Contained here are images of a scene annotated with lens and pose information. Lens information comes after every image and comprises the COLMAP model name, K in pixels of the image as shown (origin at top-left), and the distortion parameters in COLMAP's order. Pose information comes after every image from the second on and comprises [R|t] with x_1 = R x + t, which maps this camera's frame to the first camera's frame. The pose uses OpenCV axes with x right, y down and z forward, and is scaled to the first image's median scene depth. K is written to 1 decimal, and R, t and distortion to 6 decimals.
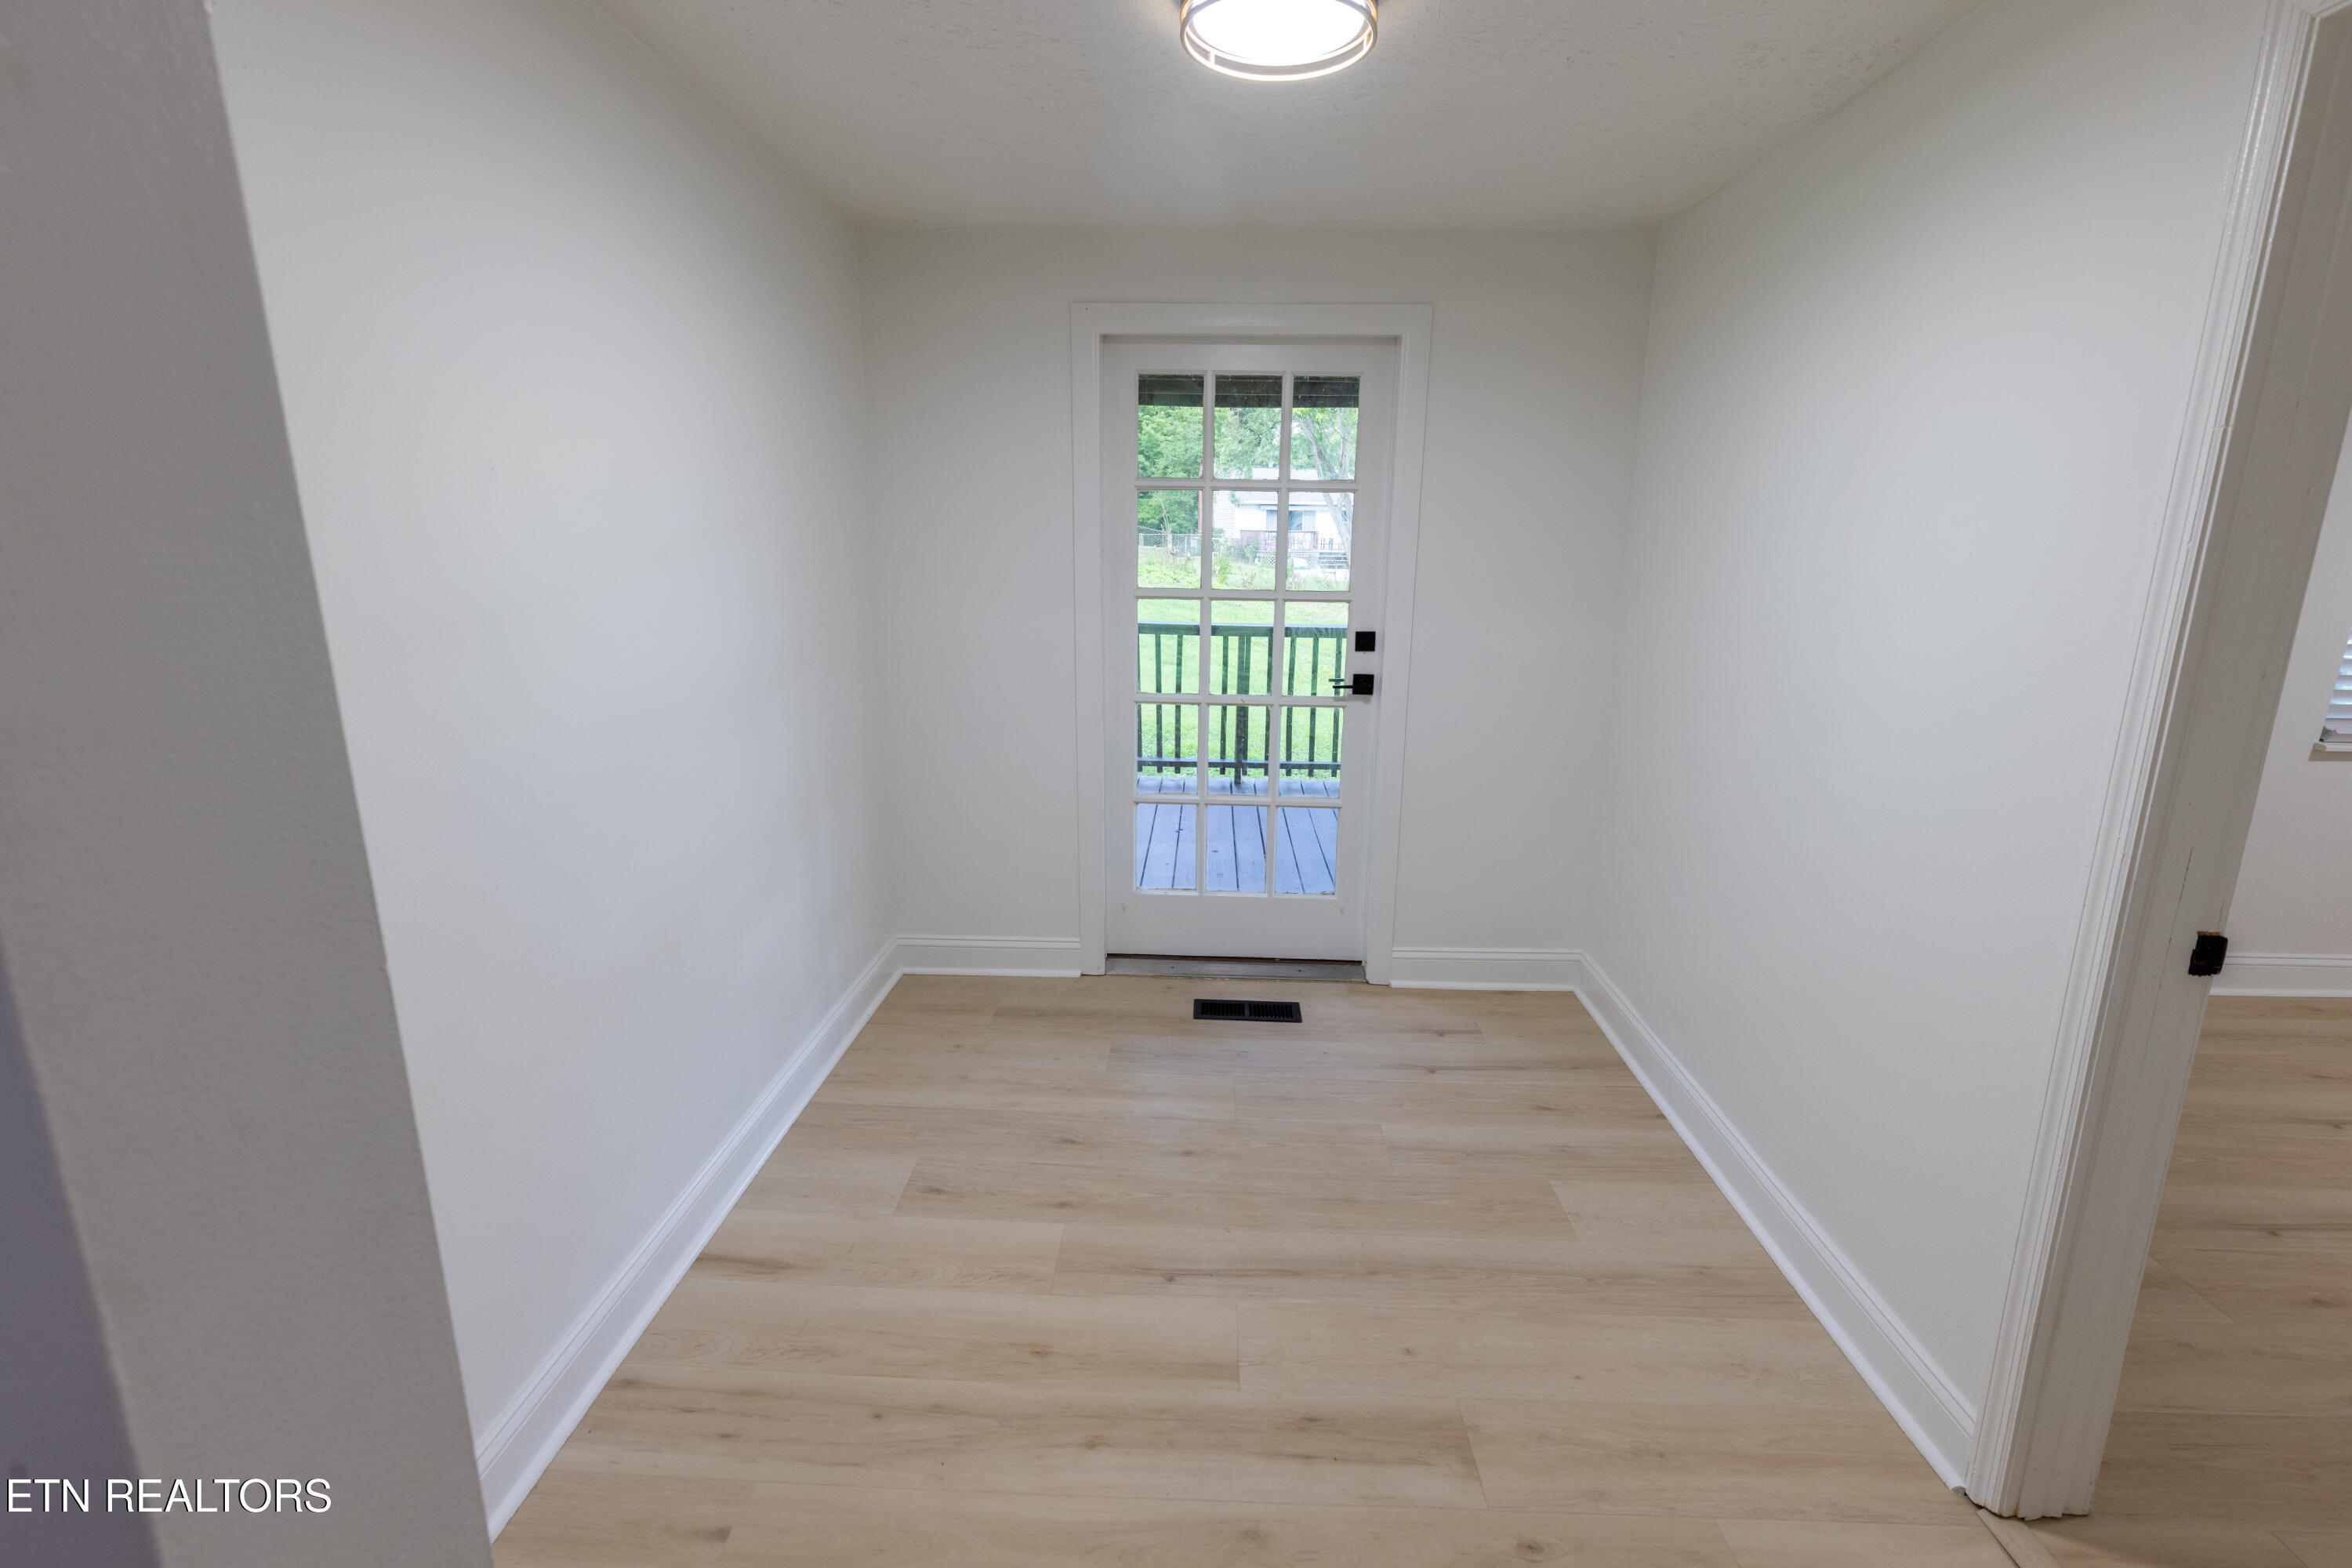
lens RADIAL K [[1064.6, 0, 1176.0], [0, 1064.6, 784.0], [0, 0, 1]] dist [0.003684, -0.000095]
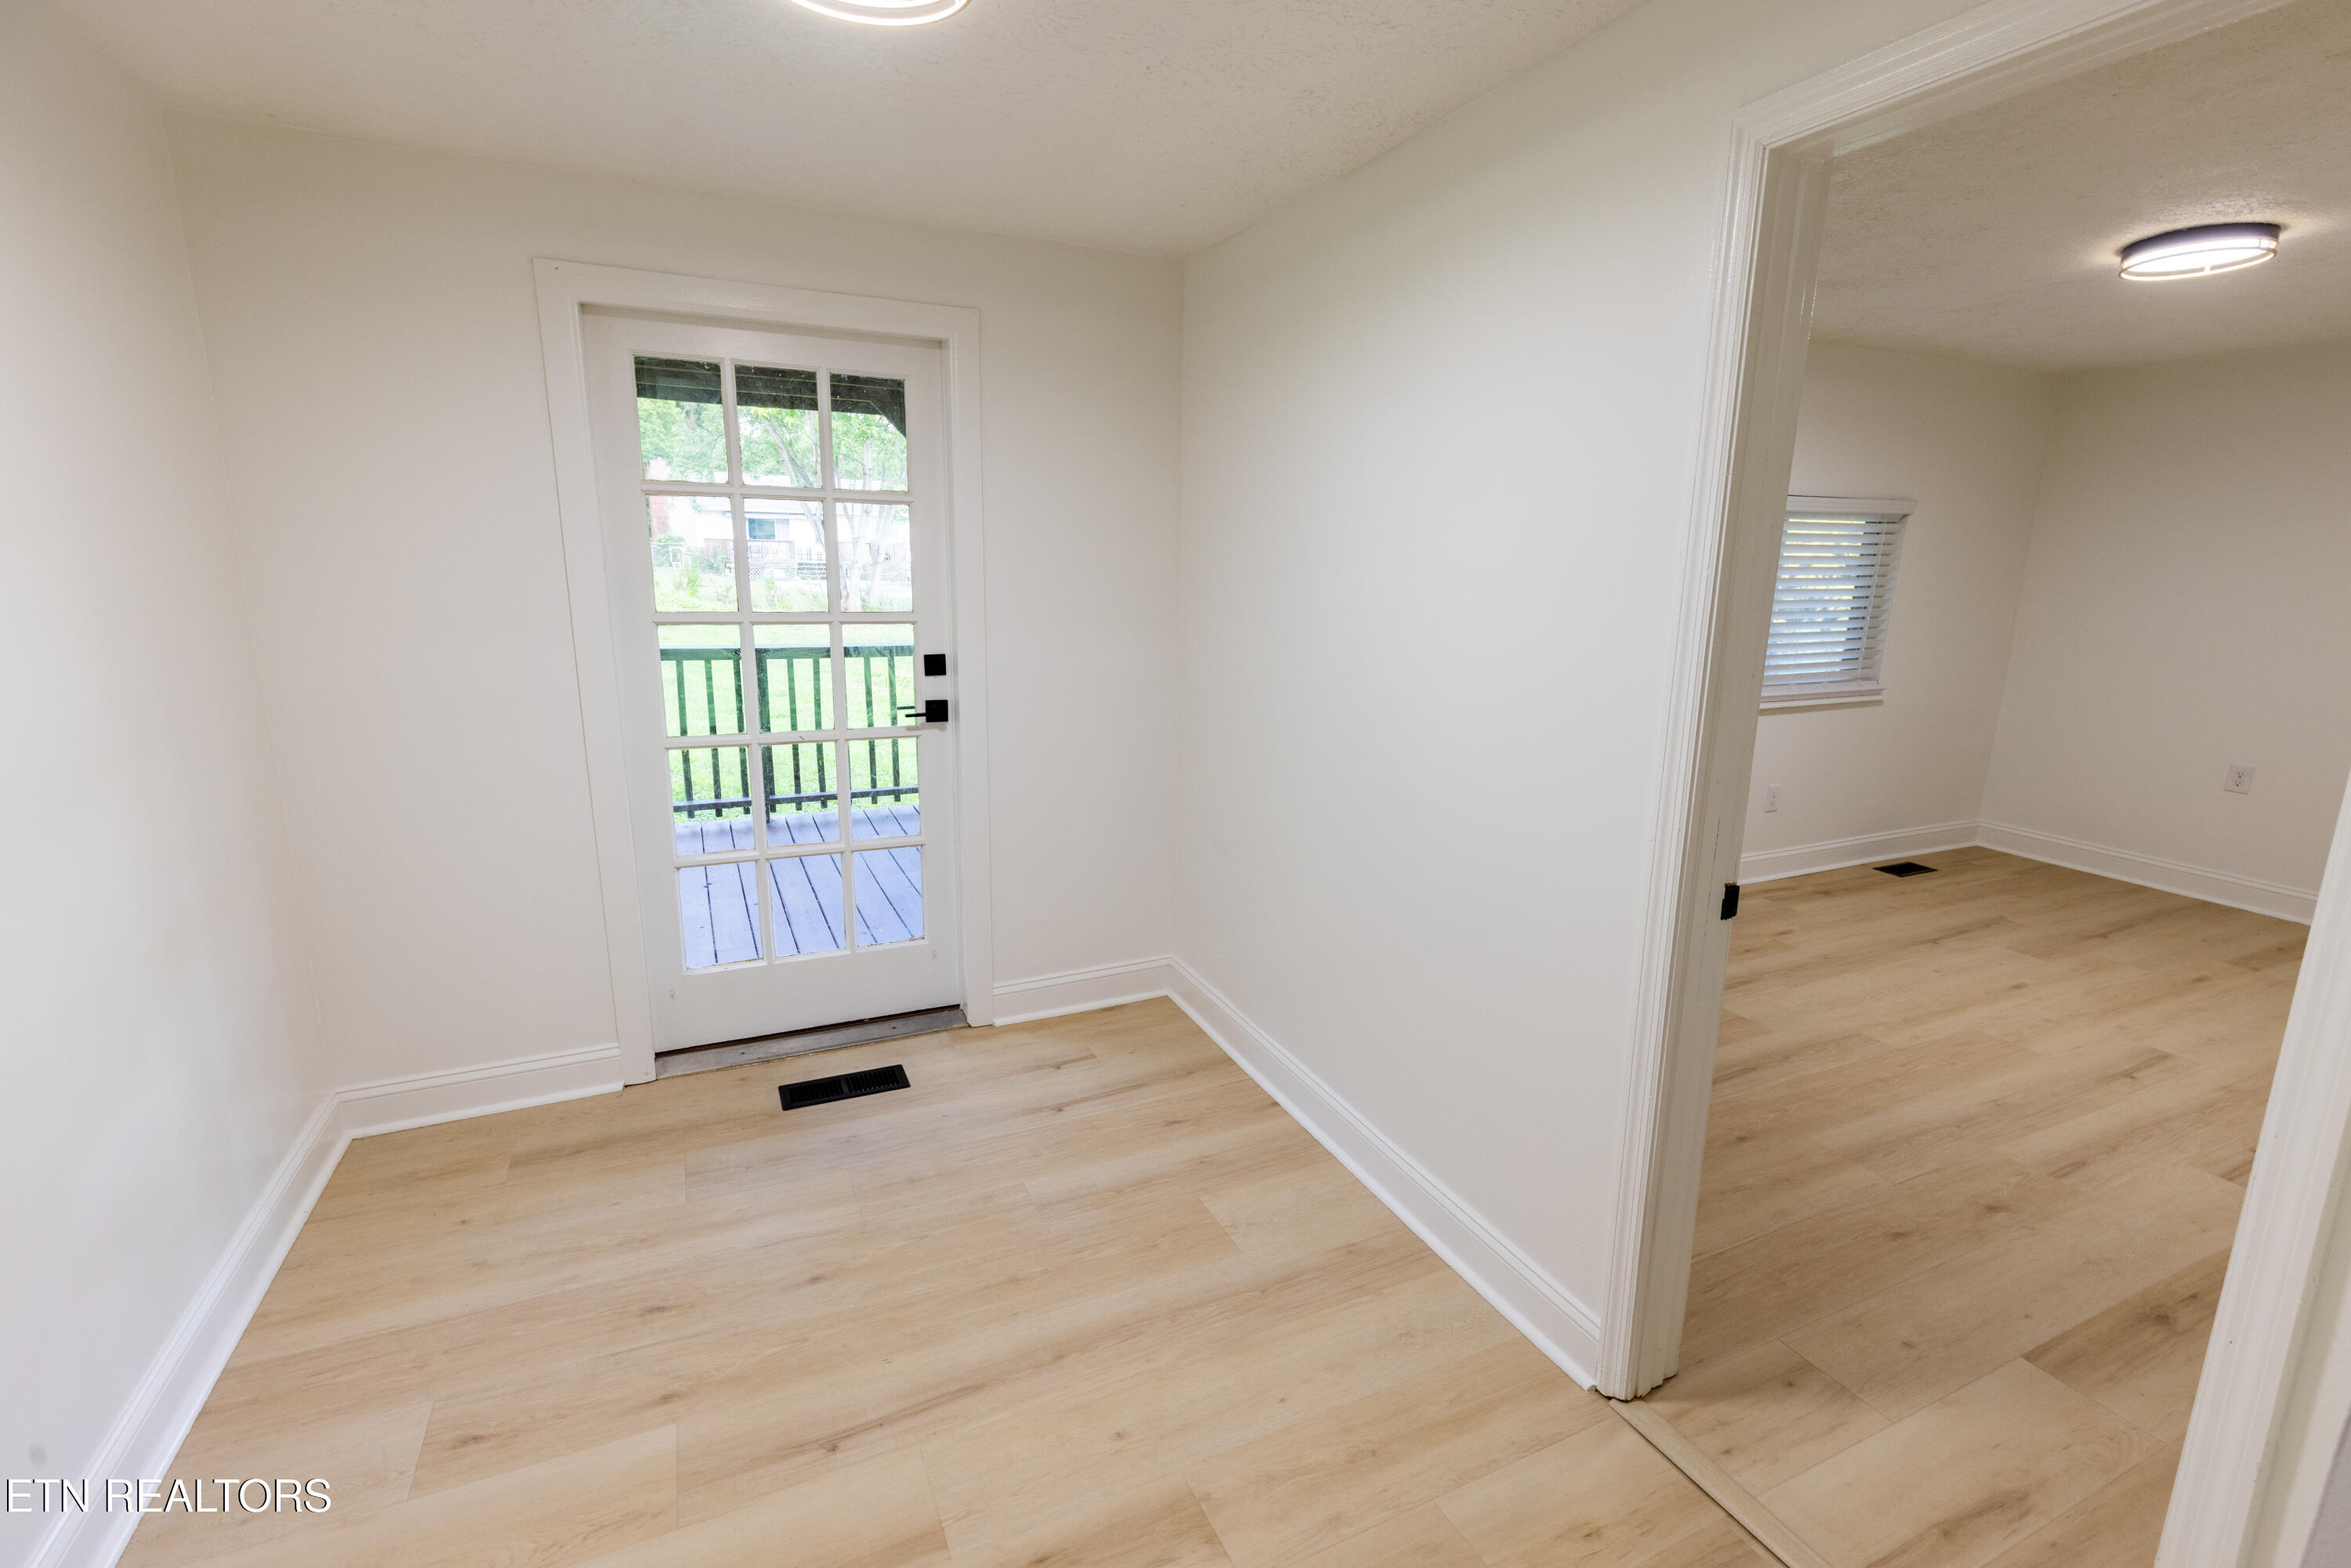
lens RADIAL K [[1058.2, 0, 1179.2], [0, 1058.2, 781.6], [0, 0, 1]] dist [0.007445, -0.000623]
pose [[0.888865, -0.092993, 0.448632, -0.060706], [0.097527, 0.995147, 0.013046, -0.024909], [-0.447668, 0.032158, 0.893621, 0.084867]]
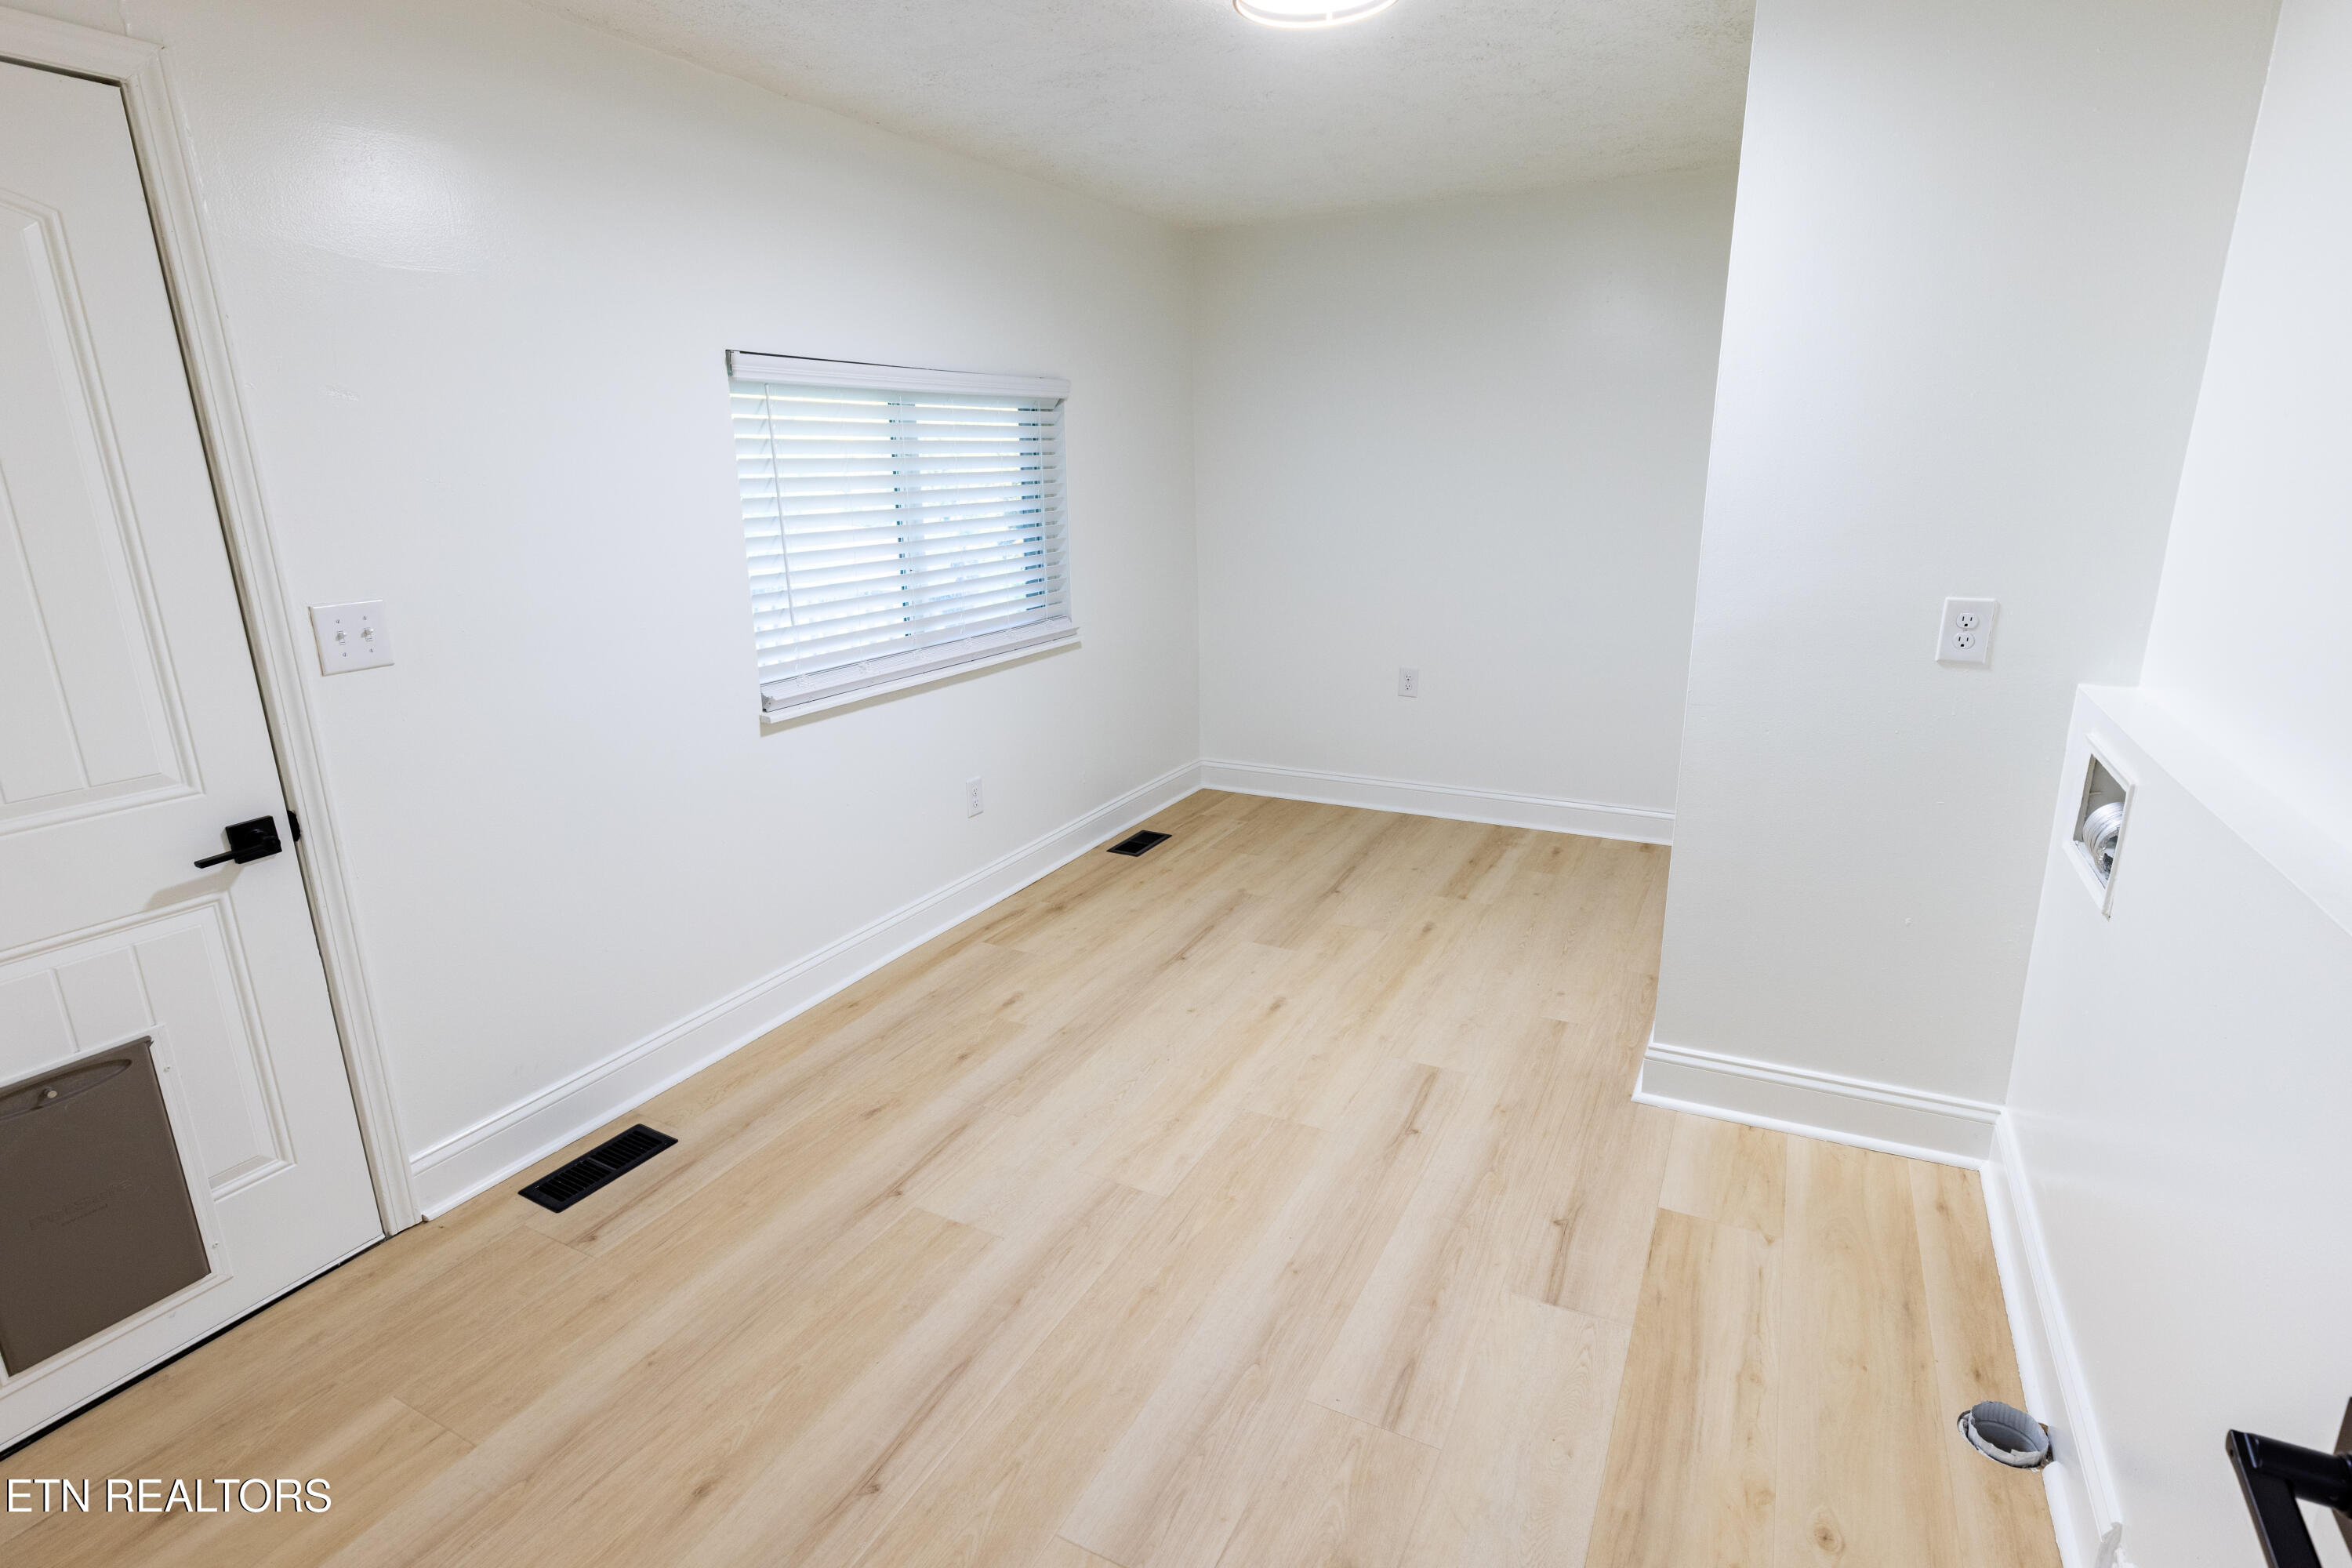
lens RADIAL K [[1148.6, 0, 1168.1], [0, 1148.6, 785.7], [0, 0, 1]] dist [0.001364, -0.000778]
pose [[0.437370, -0.260425, 0.860748, 0.432748], [0.234711, 0.957032, 0.170294, -0.065203], [-0.868112, 0.127545, 0.479702, 0.311711]]
